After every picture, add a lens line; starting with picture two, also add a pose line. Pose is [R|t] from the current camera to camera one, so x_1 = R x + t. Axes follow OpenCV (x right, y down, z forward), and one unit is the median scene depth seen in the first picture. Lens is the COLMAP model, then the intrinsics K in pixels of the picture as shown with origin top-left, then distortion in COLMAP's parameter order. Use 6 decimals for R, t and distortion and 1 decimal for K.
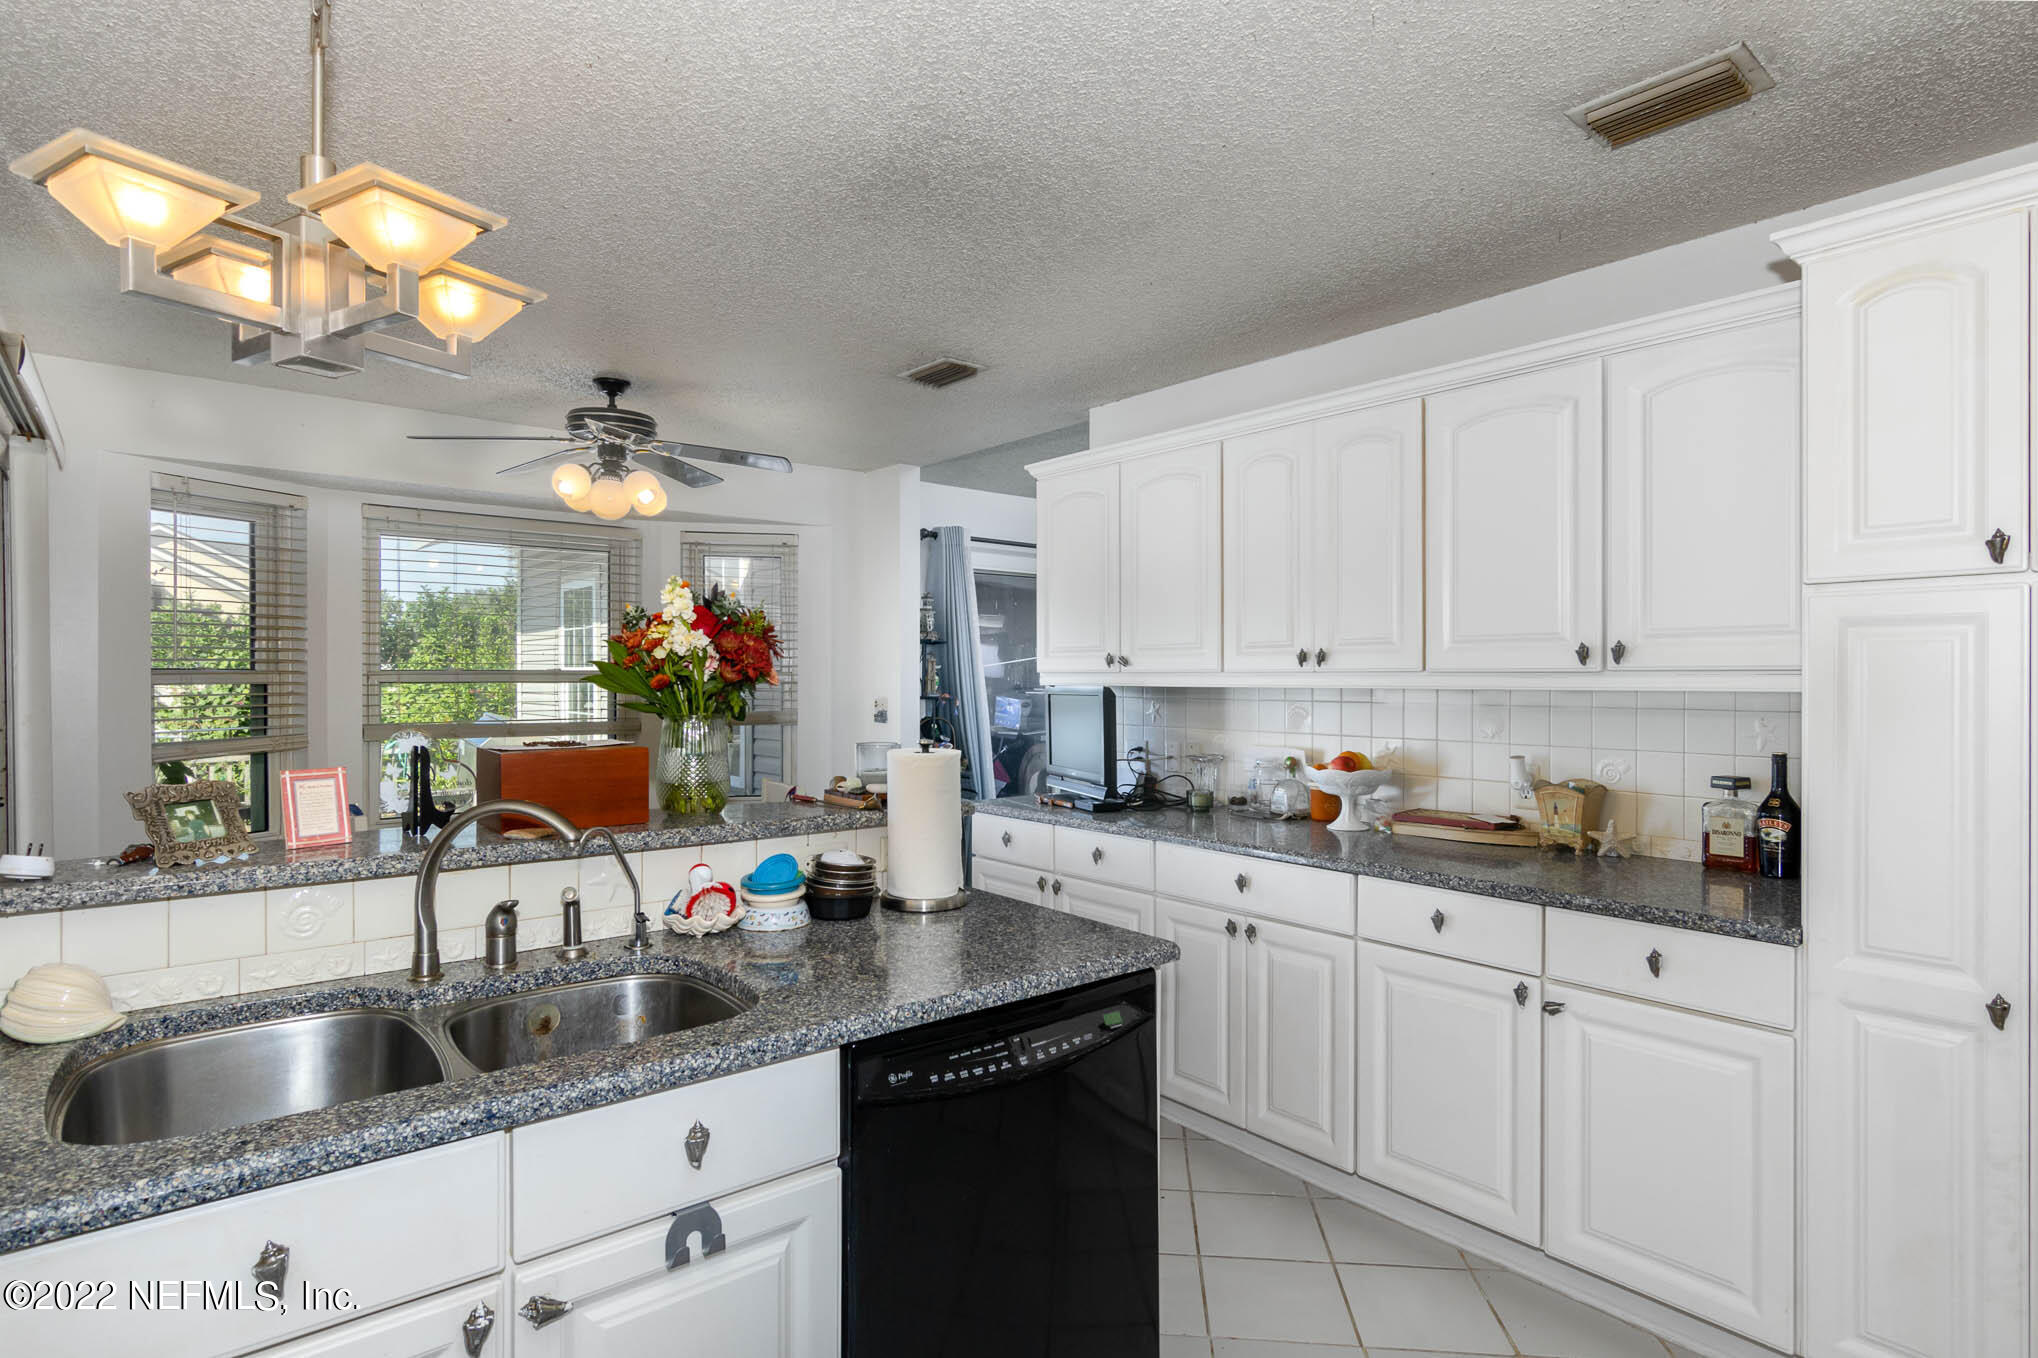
lens RADIAL K [[1044.8, 0, 1024.2], [0, 1044.8, 683.0], [0, 0, 1]] dist [-0.006216, 0.001298]
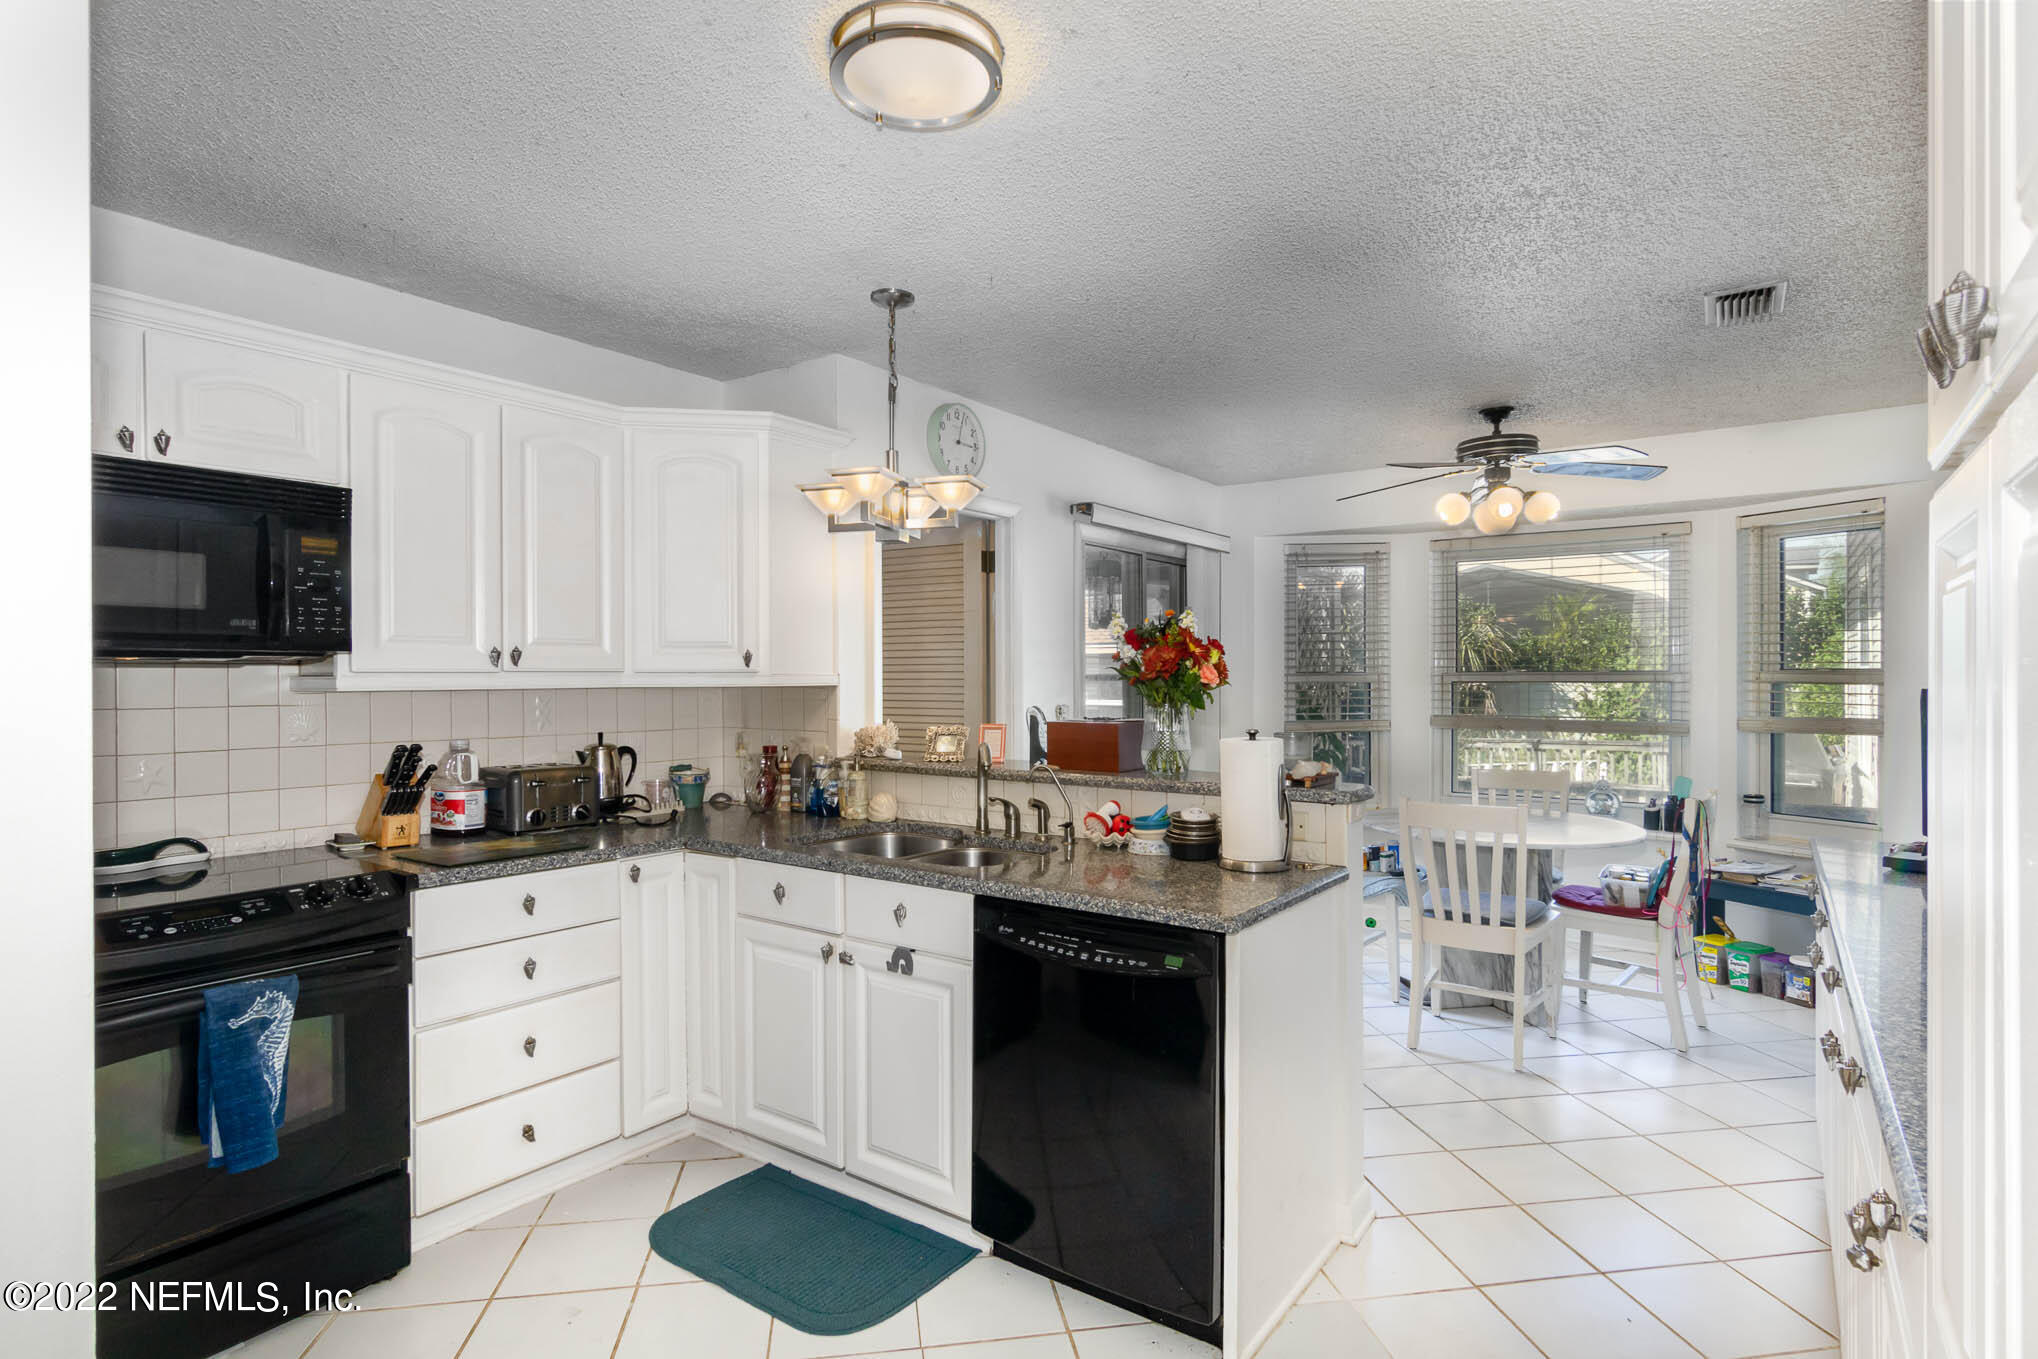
lens RADIAL K [[1044.8, 0, 1024.2], [0, 1044.8, 683.5], [0, 0, 1]] dist [-0.006216, 0.001298]
pose [[0.248959, 0.005126, -0.968500, 1.198191], [-0.004694, 0.999981, 0.004086, -0.003554], [0.968503, 0.003528, 0.248978, 0.528306]]
